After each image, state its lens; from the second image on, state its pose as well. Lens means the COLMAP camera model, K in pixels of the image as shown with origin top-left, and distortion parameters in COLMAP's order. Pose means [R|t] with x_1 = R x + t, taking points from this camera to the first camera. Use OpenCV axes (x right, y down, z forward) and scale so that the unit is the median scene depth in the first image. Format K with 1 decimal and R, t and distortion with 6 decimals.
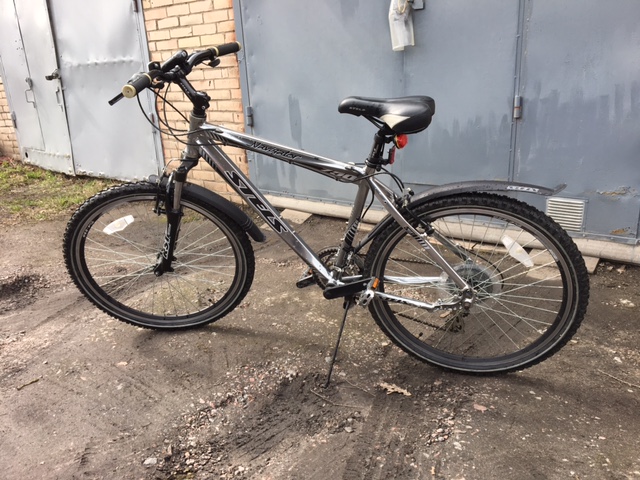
lens RADIAL K [[538.7, 0, 319.1], [0, 538.7, 238.2], [0, 0, 1]] dist [0.080559, -0.115009]
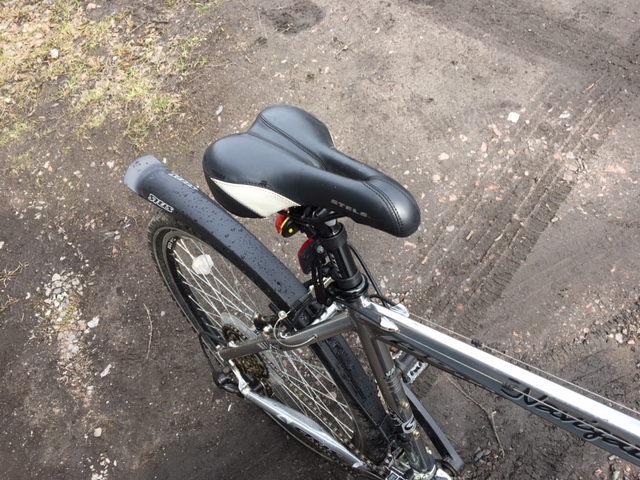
lens RADIAL K [[538.7, 0, 322.6], [0, 538.7, 235.6], [0, 0, 1]] dist [0.080559, -0.115009]
pose [[-0.879832, -0.209557, 0.426594, -0.031942], [0.357798, 0.298776, 0.884711, -0.307577], [-0.312853, 0.931031, -0.187893, 0.595044]]
